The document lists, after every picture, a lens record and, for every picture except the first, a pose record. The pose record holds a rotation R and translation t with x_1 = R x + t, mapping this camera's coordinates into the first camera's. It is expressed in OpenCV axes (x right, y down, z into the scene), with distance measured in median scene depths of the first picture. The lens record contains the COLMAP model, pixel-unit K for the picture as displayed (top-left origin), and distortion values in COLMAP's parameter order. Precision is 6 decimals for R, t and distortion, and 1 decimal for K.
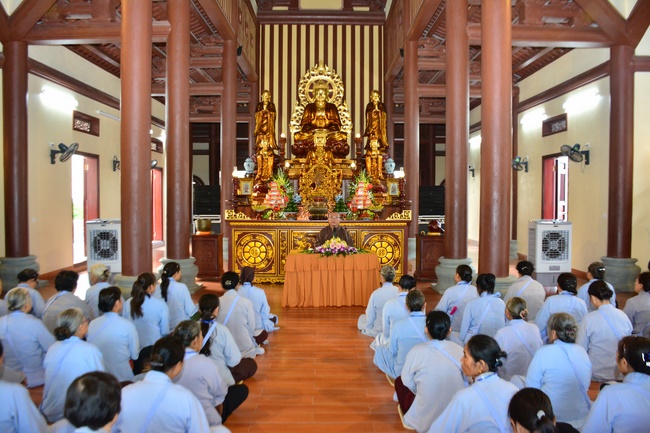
lens RADIAL K [[504.5, 0, 325.0], [0, 504.5, 218.3], [0, 0, 1]] dist [-0.096426, 0.001282]
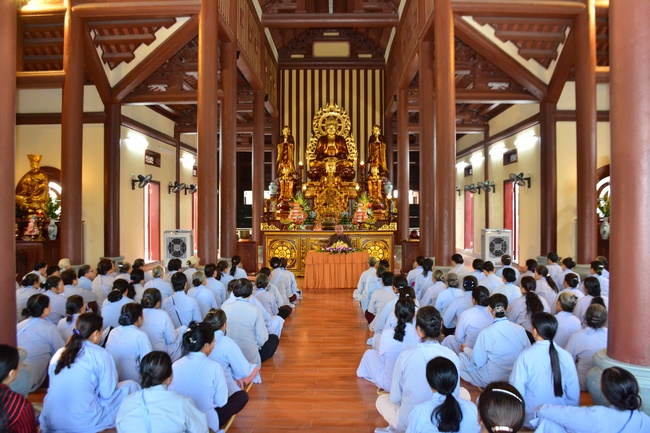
lens RADIAL K [[504.5, 0, 325.2], [0, 504.5, 213.5], [0, 0, 1]] dist [-0.096426, 0.001282]
pose [[0.999643, -0.004458, -0.026355, 0.009922], [0.003359, 0.999128, -0.041611, 0.010665], [0.026517, 0.041508, 0.998786, -0.269331]]
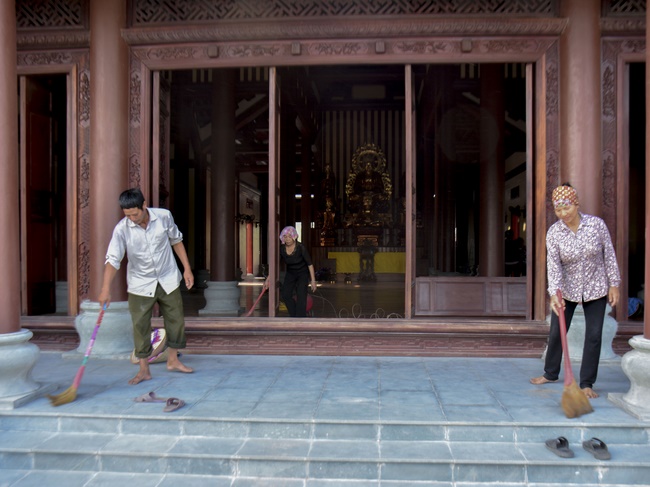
lens RADIAL K [[563.4, 0, 328.5], [0, 563.4, 246.4], [0, 0, 1]] dist [-0.037433, -0.005250]
pose [[0.996416, -0.000115, -0.084591, 0.016277], [-0.003623, 0.999023, -0.044042, 0.049058], [0.084514, 0.044190, 0.995442, -0.667773]]
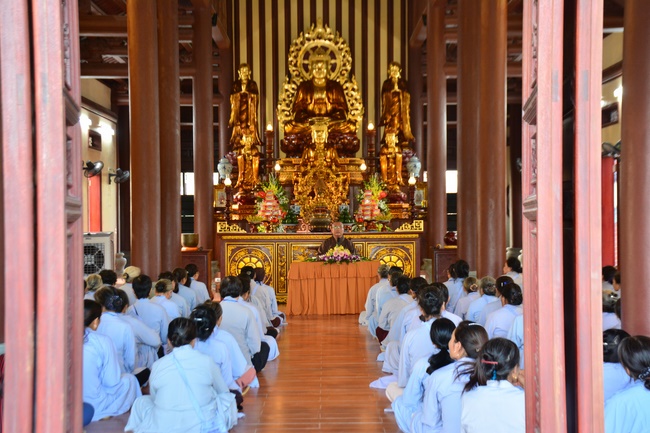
lens RADIAL K [[976.1, 0, 323.9], [0, 976.1, 217.6], [0, 0, 1]] dist [0.247938, 0.000000]
pose [[0.999941, -0.010576, -0.002333, -0.001849], [0.010473, 0.999128, -0.040423, 0.034741], [0.002759, 0.040396, 0.999180, -0.544123]]
